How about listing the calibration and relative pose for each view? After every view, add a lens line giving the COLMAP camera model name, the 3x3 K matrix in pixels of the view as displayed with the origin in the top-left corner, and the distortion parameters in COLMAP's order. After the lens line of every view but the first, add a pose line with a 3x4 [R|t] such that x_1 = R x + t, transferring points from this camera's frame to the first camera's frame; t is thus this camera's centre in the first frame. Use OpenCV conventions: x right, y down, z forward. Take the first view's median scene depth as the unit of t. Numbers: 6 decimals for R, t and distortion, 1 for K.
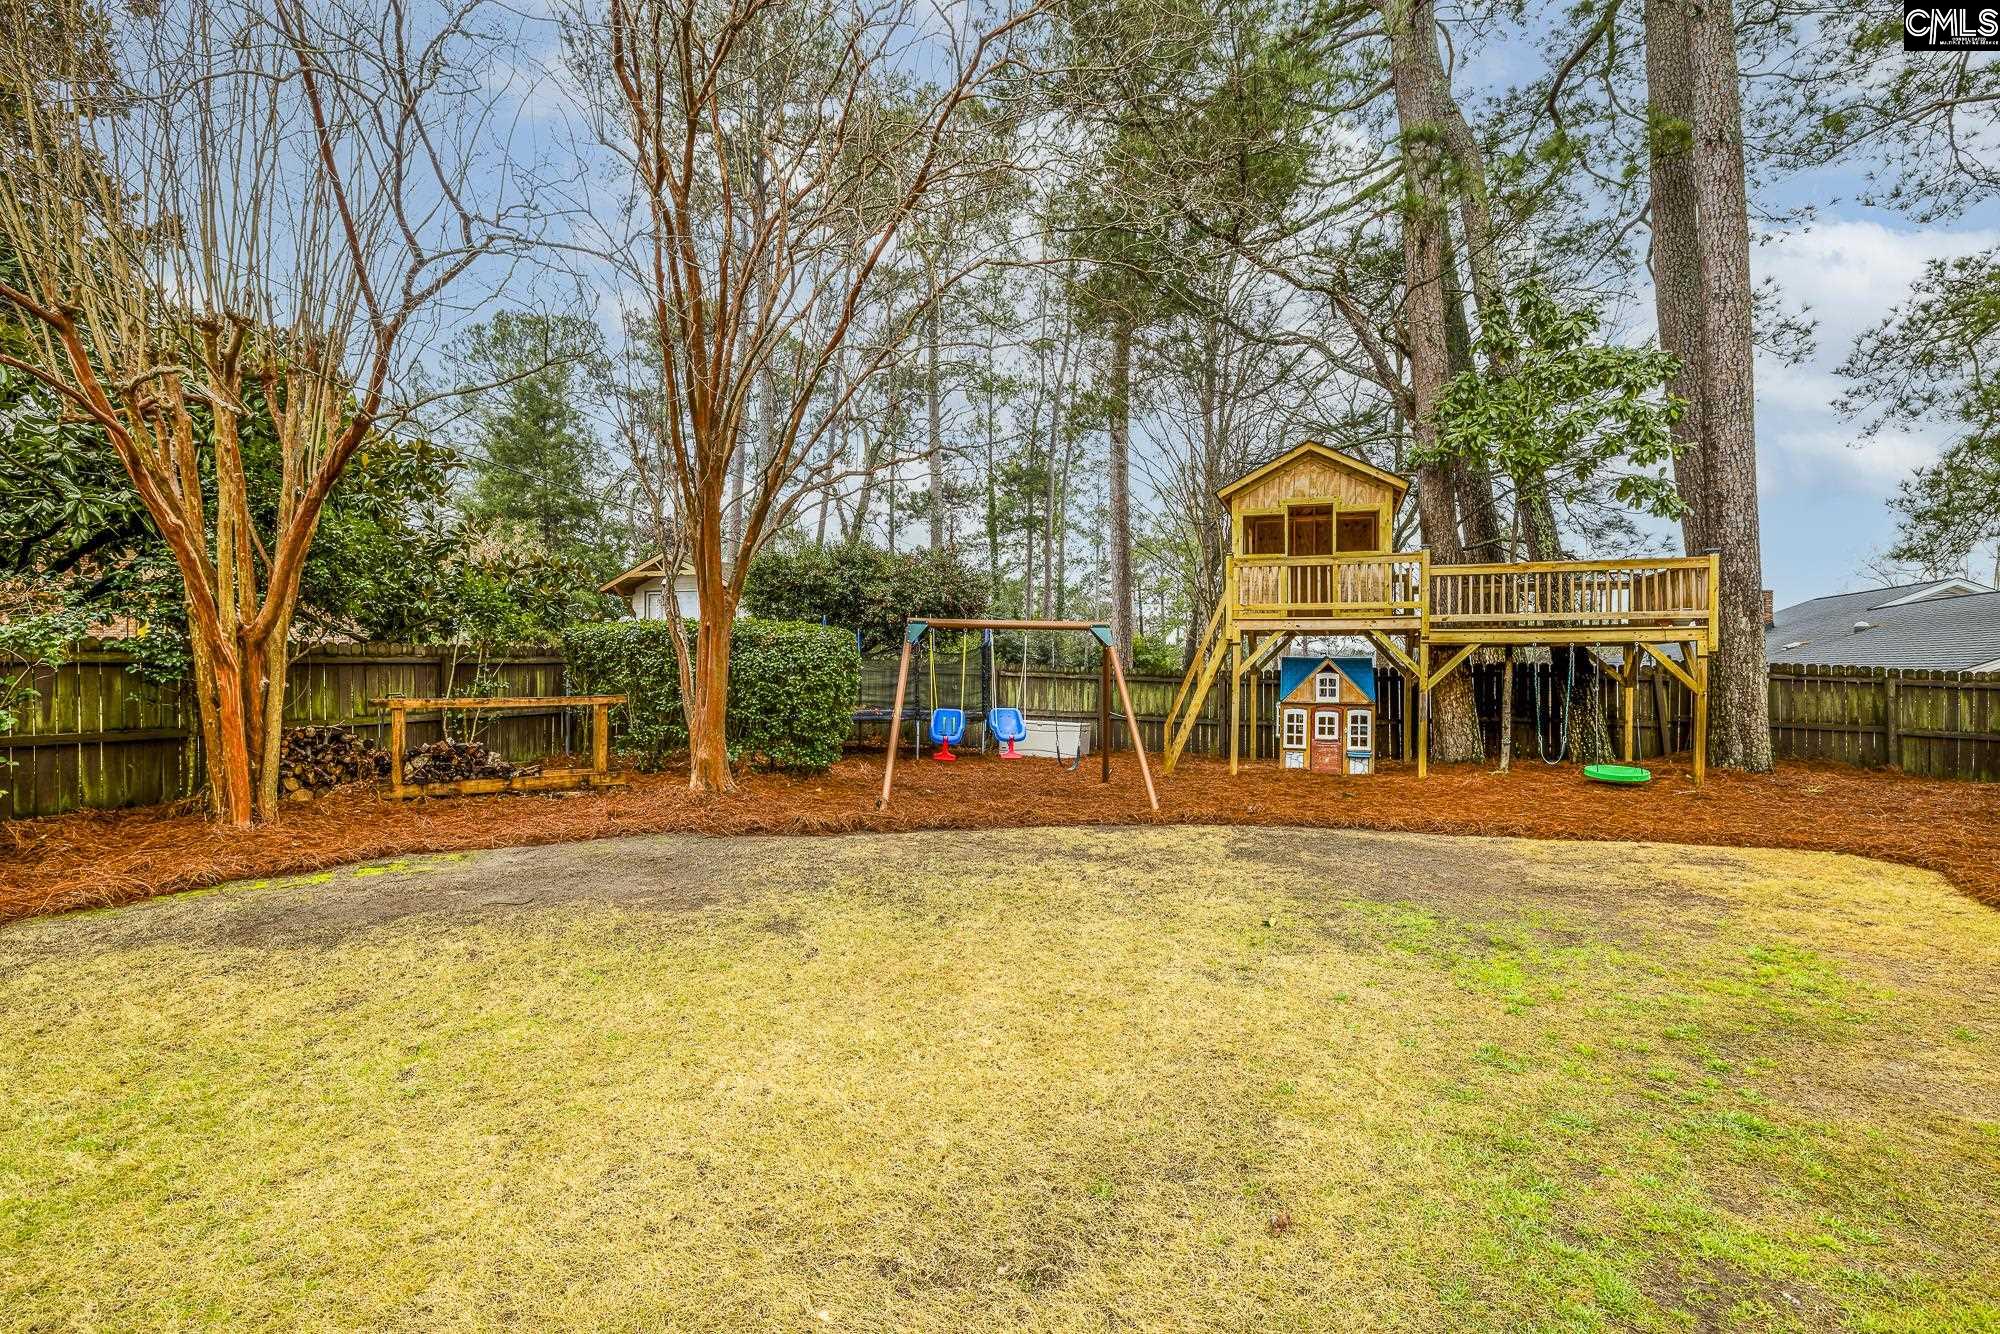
lens RADIAL K [[905.6, 0, 992.8], [0, 905.6, 657.3], [0, 0, 1]] dist [-0.000156, -0.000031]
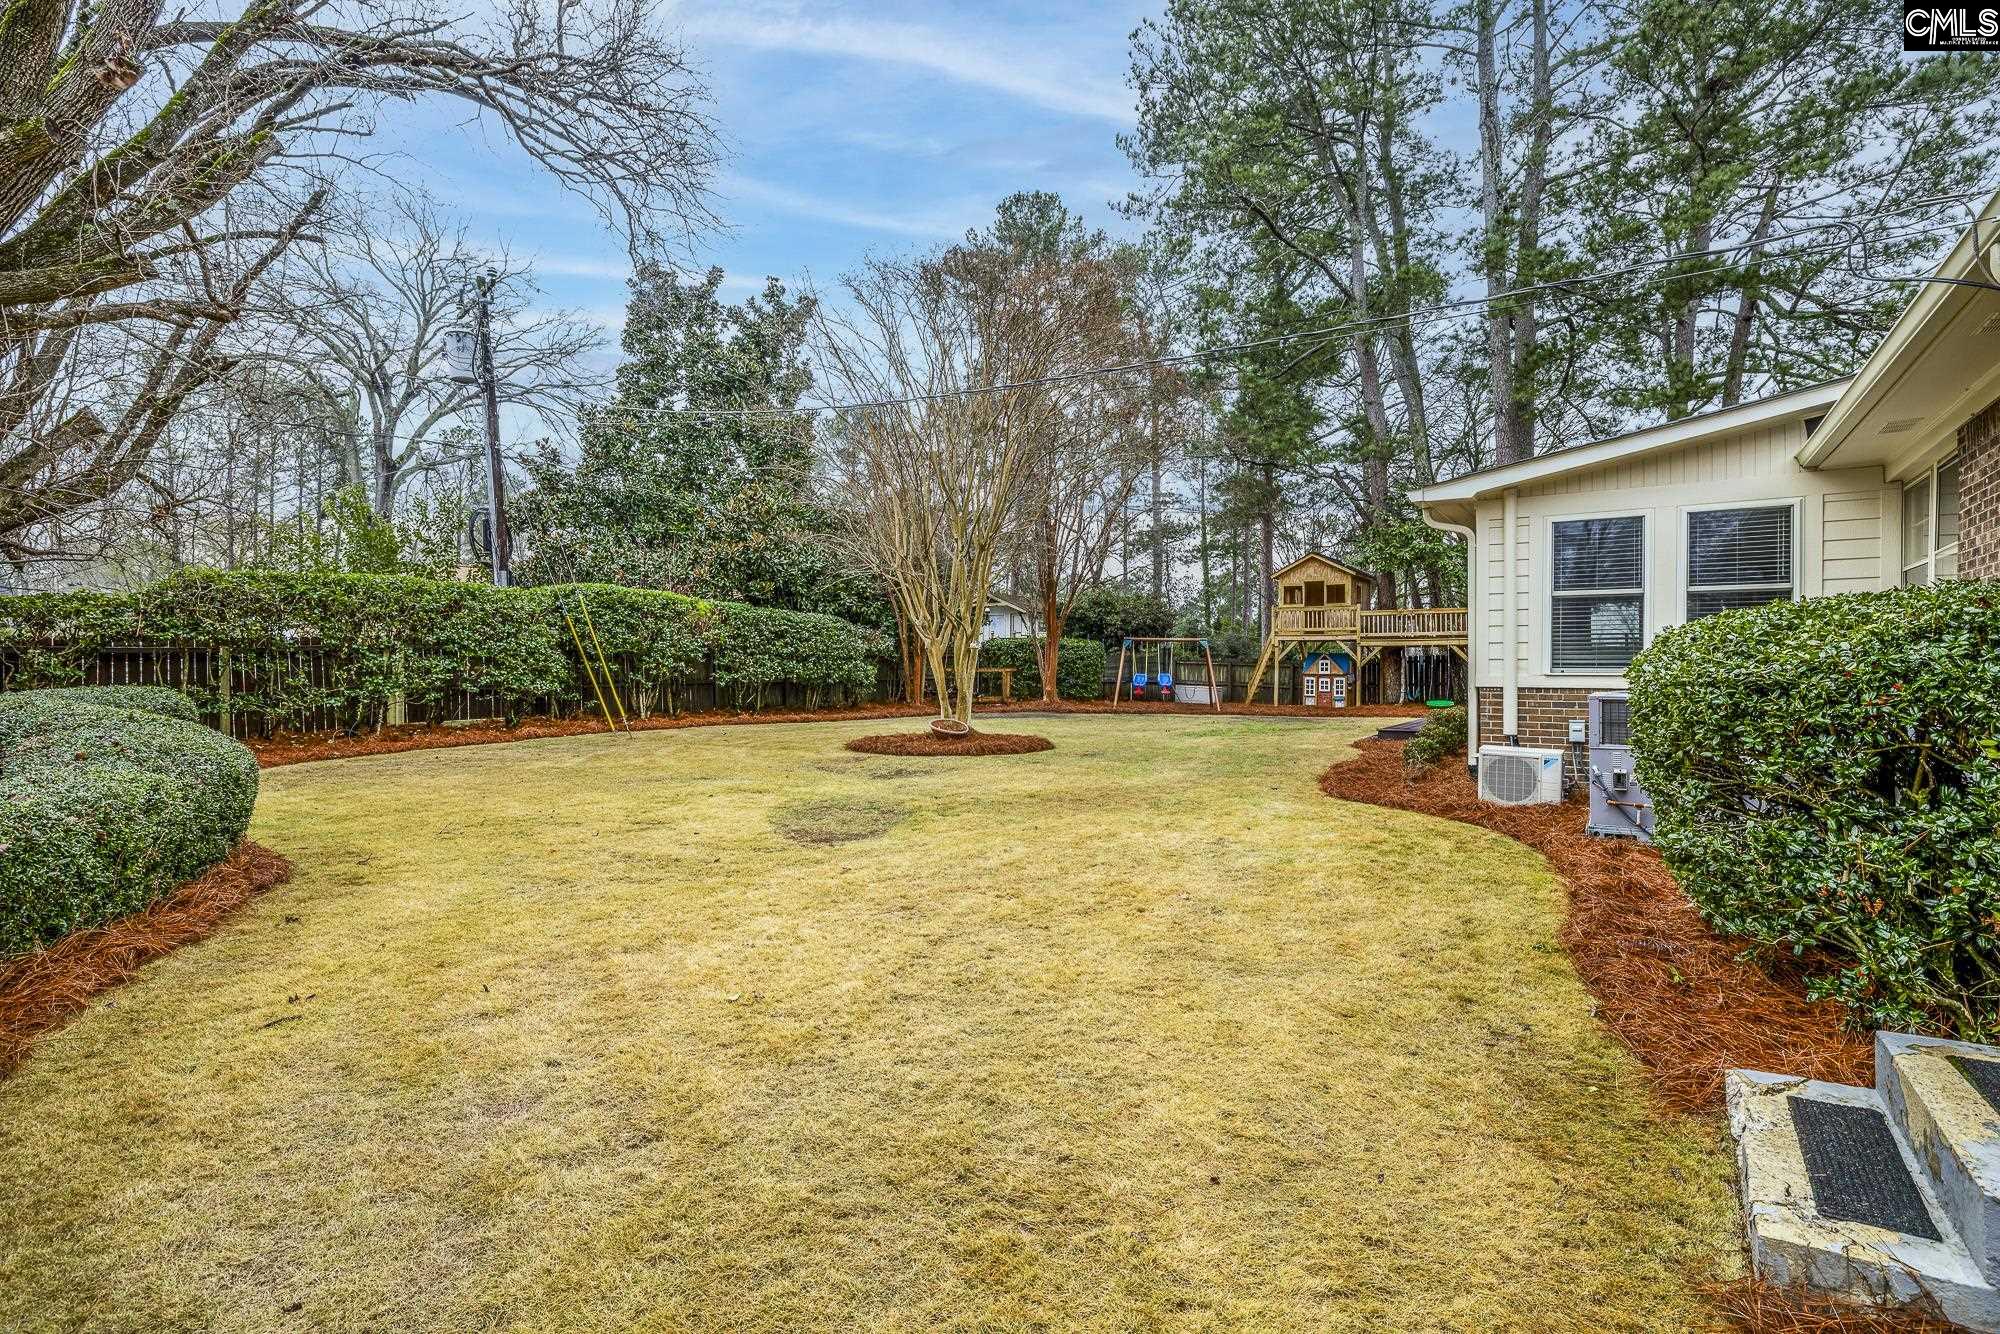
lens RADIAL K [[905.6, 0, 992.8], [0, 905.6, 657.3], [0, 0, 1]] dist [-0.000156, -0.000031]
pose [[0.965968, -0.002462, -0.258649, 0.166572], [0.002976, 0.999994, 0.001597, 0.005133], [0.258644, -0.002312, 0.965970, -1.244642]]
